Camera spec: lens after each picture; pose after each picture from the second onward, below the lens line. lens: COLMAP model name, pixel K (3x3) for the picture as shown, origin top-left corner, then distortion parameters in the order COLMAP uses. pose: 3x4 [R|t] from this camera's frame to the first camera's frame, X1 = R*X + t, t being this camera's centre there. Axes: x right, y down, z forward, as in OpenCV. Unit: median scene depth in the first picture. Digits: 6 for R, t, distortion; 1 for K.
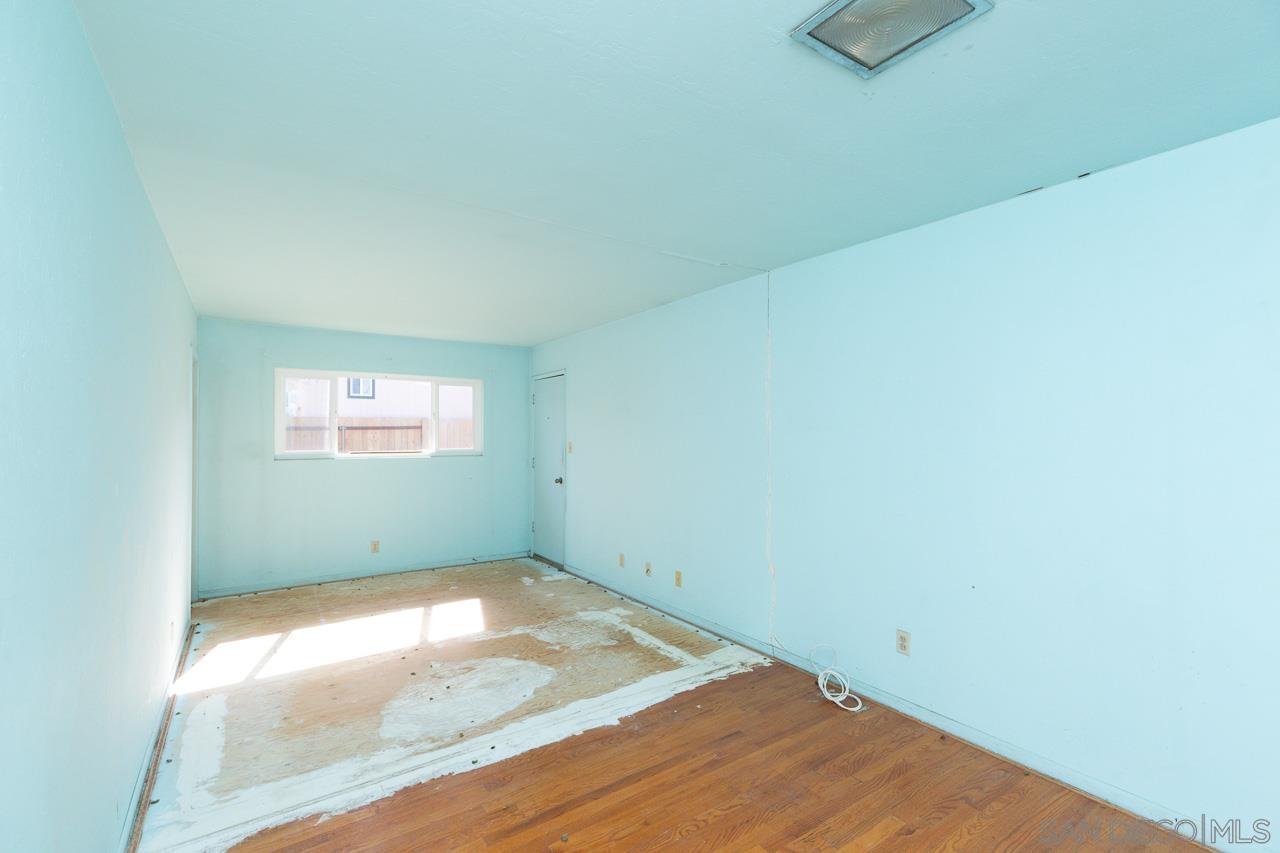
lens RADIAL K [[565.3, 0, 627.6], [0, 565.3, 431.3], [0, 0, 1]] dist [0.012059, -0.000193]
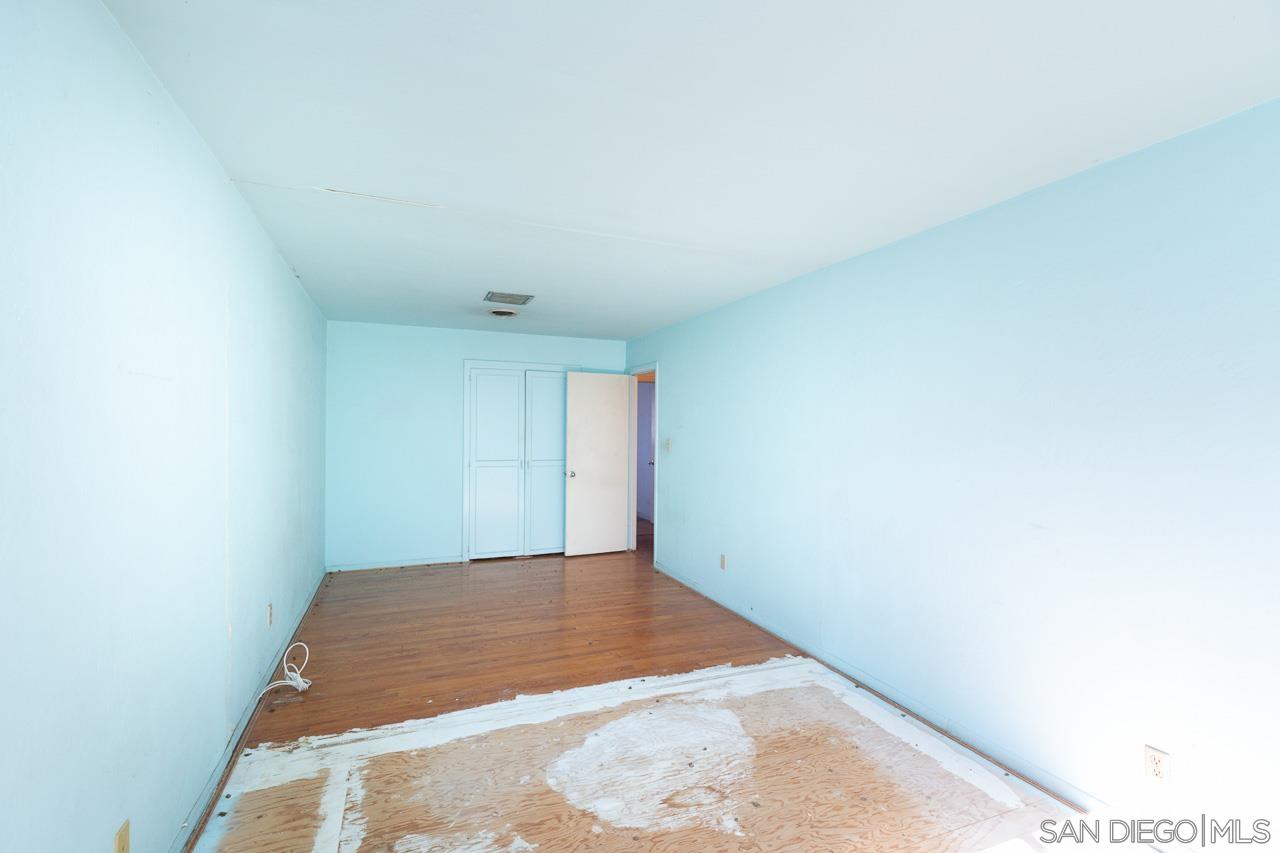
lens RADIAL K [[565.3, 0, 627.6], [0, 565.3, 431.3], [0, 0, 1]] dist [0.012059, -0.000193]
pose [[-0.977084, -0.008565, 0.212680, -0.412698], [-0.008706, 0.999962, 0.000274, 0.006889], [-0.212675, -0.001584, -0.977122, 1.858500]]
